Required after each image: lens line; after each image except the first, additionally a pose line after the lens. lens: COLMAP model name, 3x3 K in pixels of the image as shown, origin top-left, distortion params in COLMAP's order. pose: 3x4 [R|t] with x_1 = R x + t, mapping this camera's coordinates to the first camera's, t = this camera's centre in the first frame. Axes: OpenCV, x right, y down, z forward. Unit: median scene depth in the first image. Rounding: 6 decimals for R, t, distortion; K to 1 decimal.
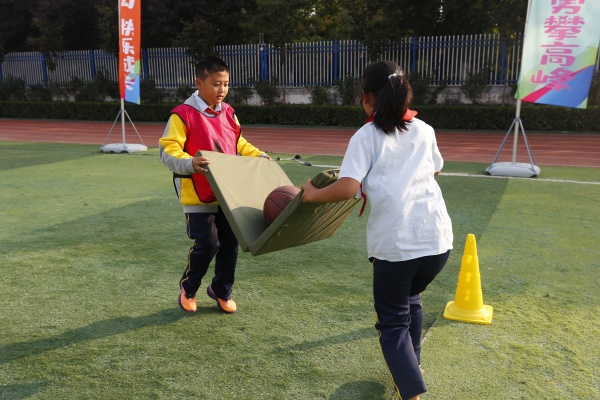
lens RADIAL K [[568.7, 0, 298.5], [0, 568.7, 201.6], [0, 0, 1]] dist [0.046888, 0.000000]
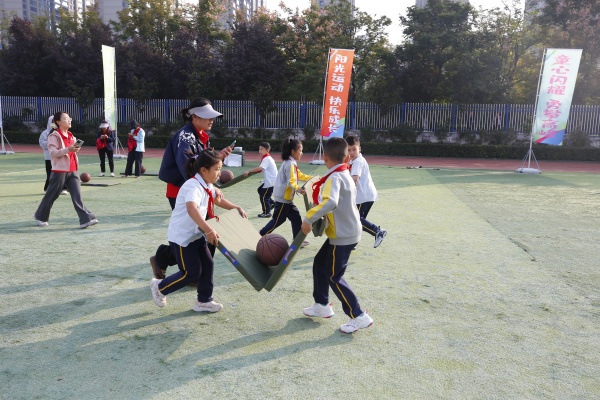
lens RADIAL K [[503.3, 0, 299.0], [0, 503.3, 199.6], [0, 0, 1]] dist [0.020287, 0.020655]
pose [[0.962728, -0.010627, 0.270262, -0.889262], [0.024726, 0.998502, -0.048817, 0.114480], [-0.269339, 0.053680, 0.961548, -0.604062]]
